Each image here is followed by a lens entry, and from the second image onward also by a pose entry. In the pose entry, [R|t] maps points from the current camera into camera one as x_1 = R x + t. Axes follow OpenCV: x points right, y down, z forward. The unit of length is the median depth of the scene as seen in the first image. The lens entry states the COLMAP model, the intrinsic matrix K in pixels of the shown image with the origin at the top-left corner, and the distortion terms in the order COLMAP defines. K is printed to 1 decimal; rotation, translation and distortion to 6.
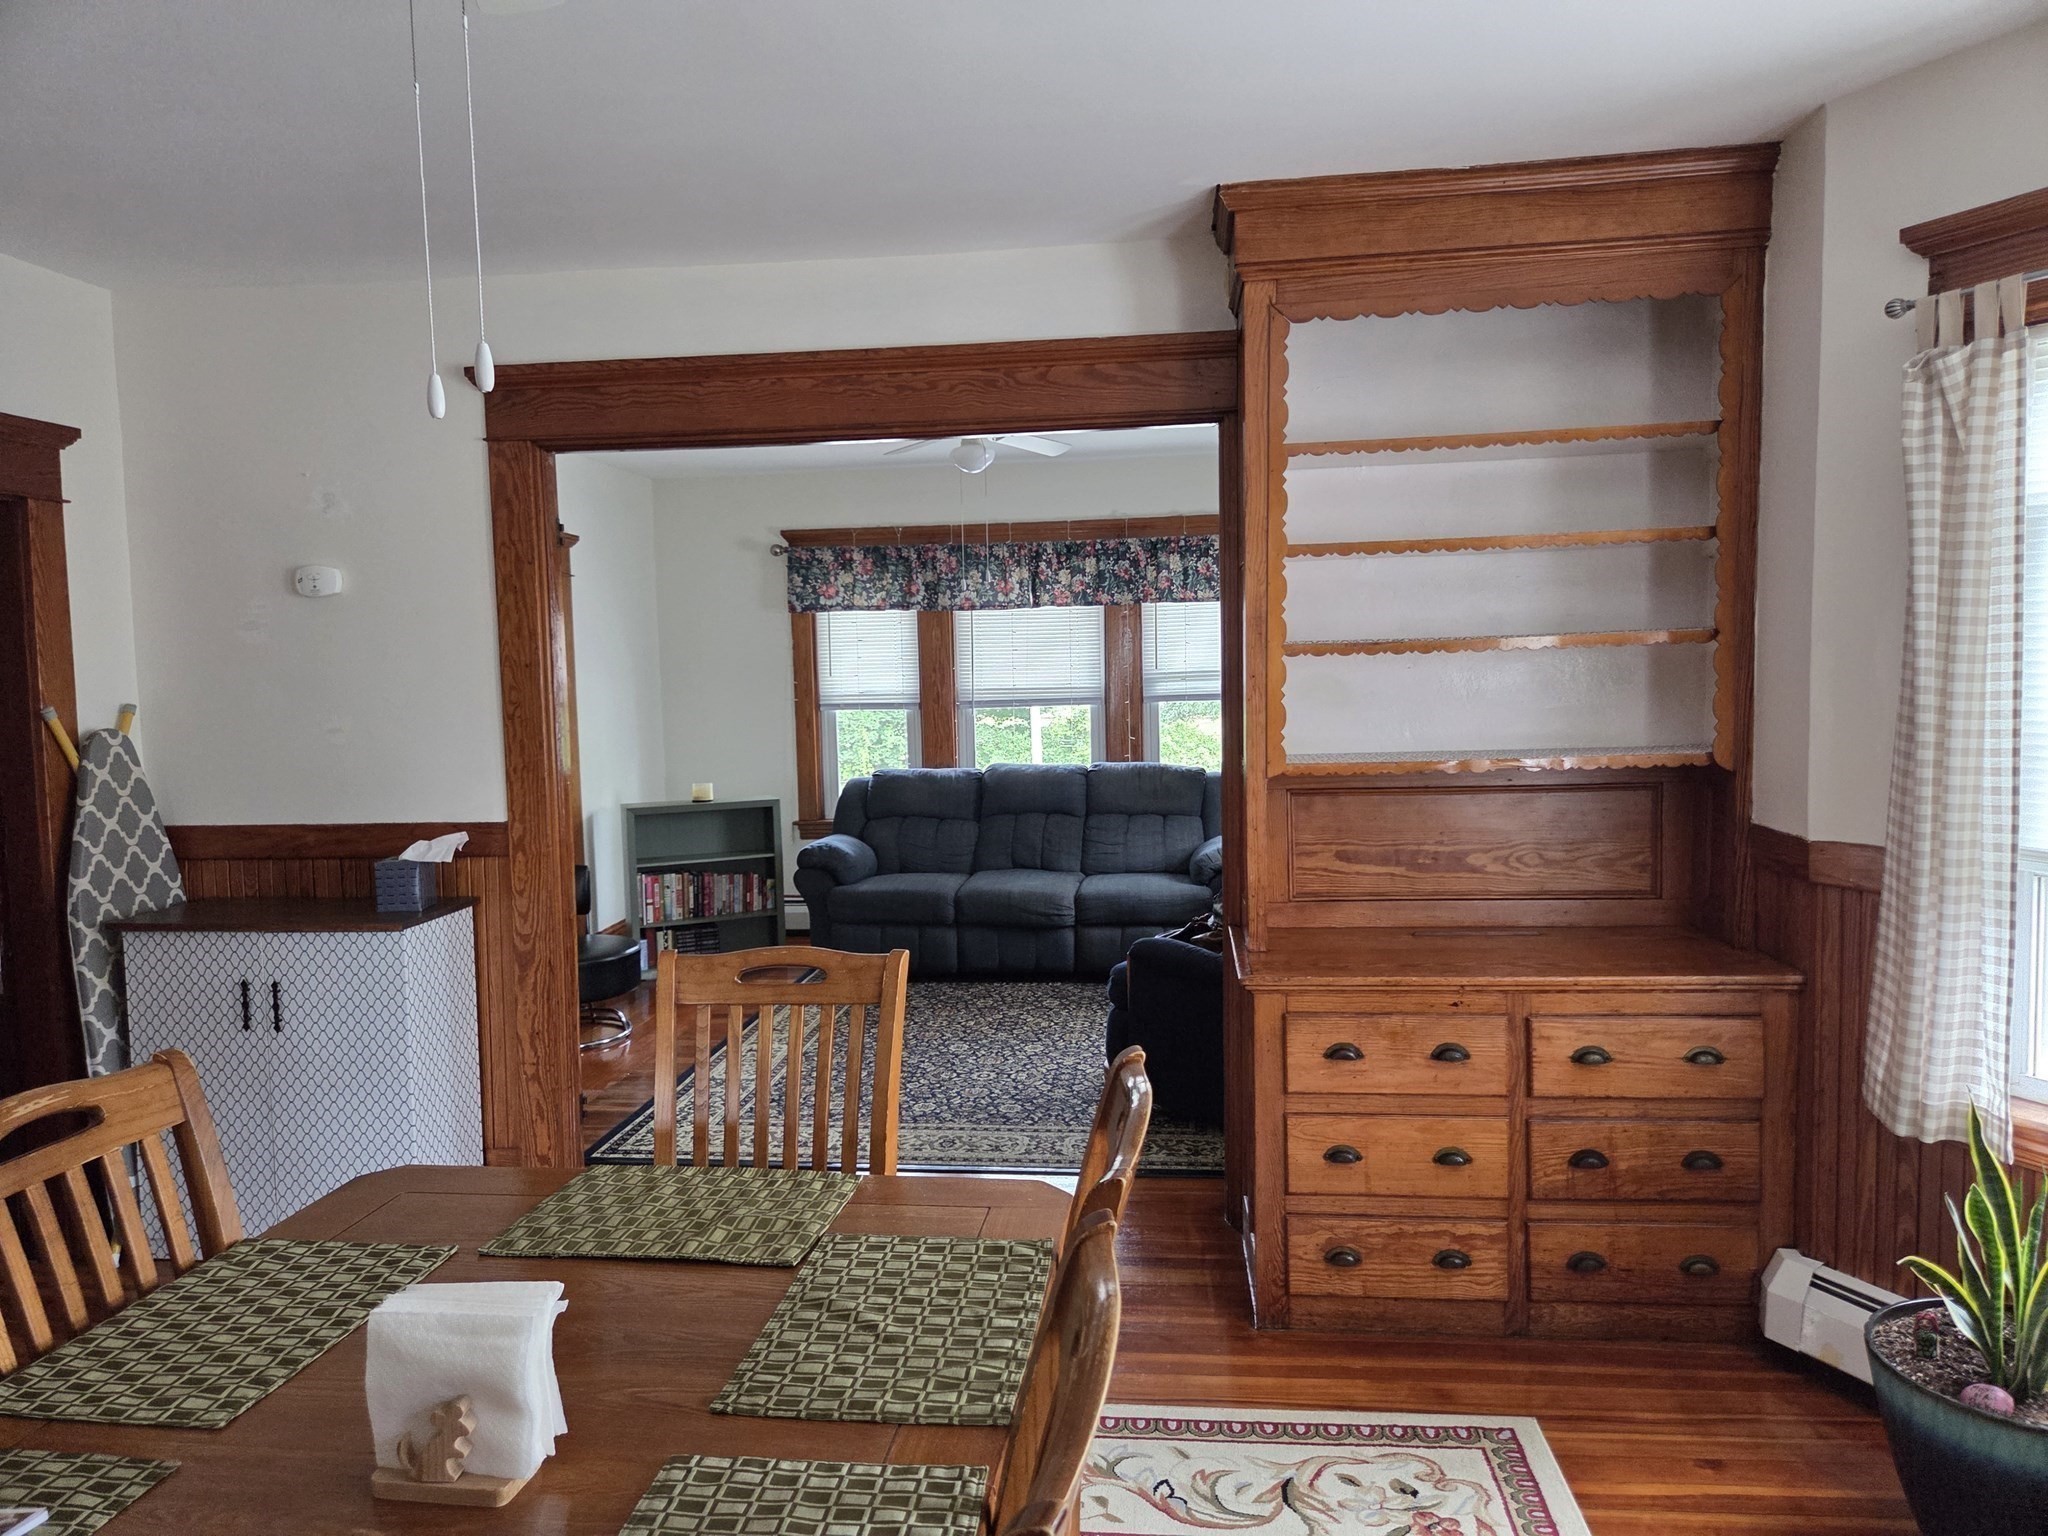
lens RADIAL K [[1387.8, 0, 1032.7], [0, 1387.8, 770.2], [0, 0, 1]] dist [0.057924, -0.047471]
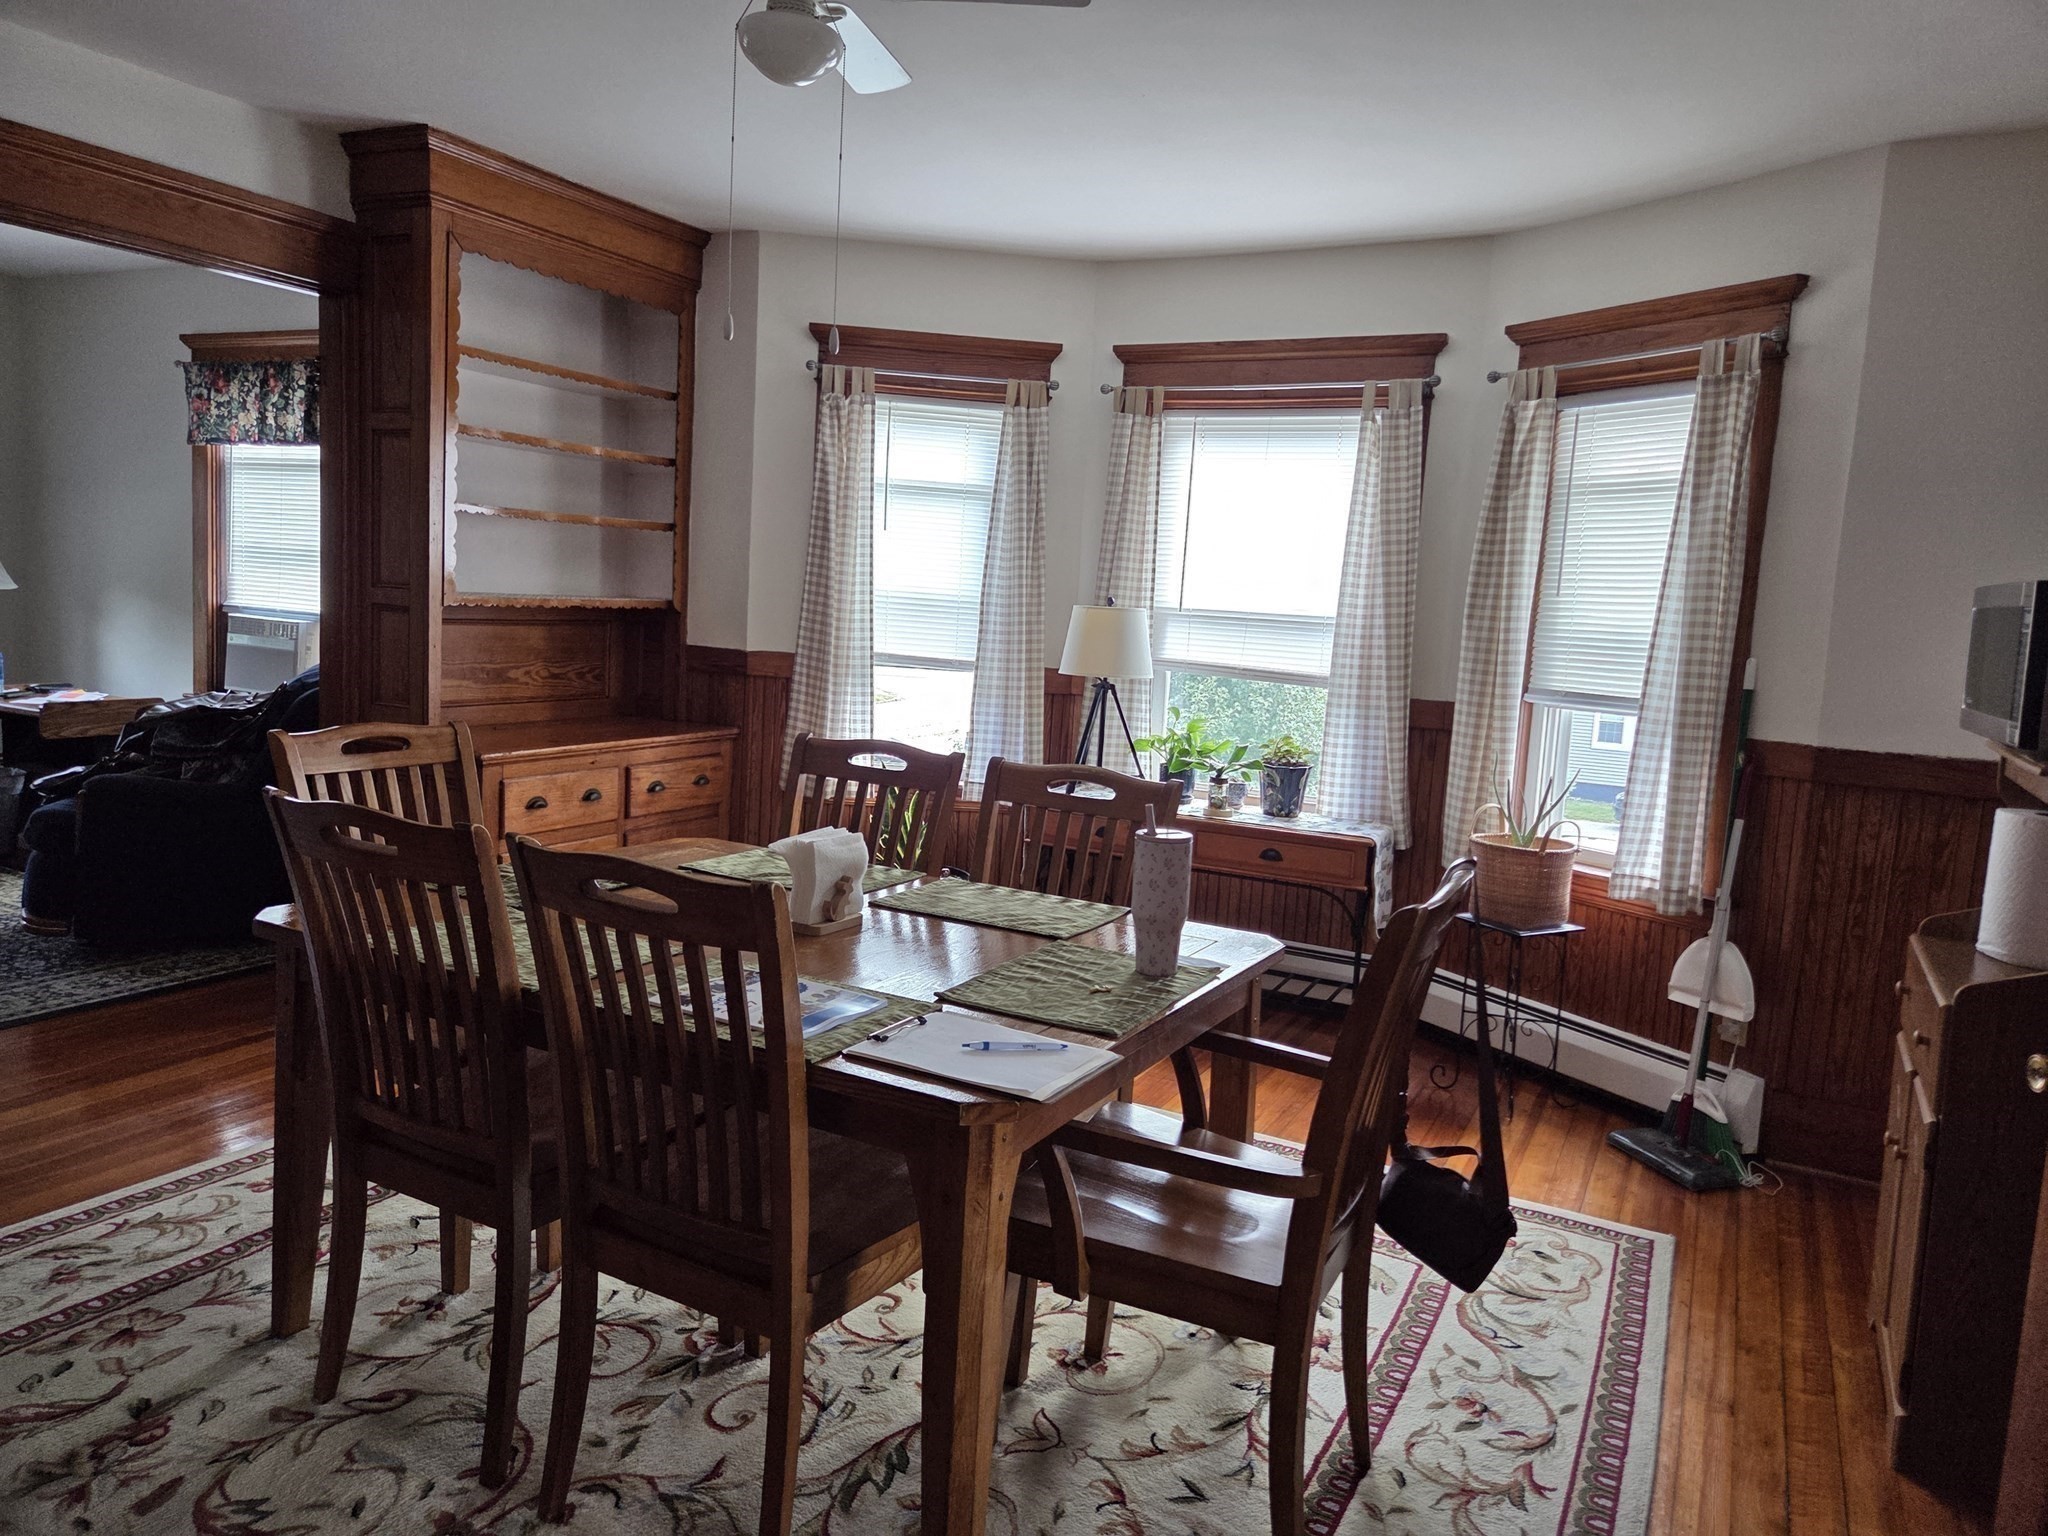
lens RADIAL K [[1387.8, 0, 1027.8], [0, 1387.8, 763.6], [0, 0, 1]] dist [0.057924, -0.047471]
pose [[0.367732, -0.067198, 0.927501, -0.939063], [-0.003897, 0.997266, 0.073797, 0.059433], [-0.929924, -0.030752, 0.366465, 0.025064]]
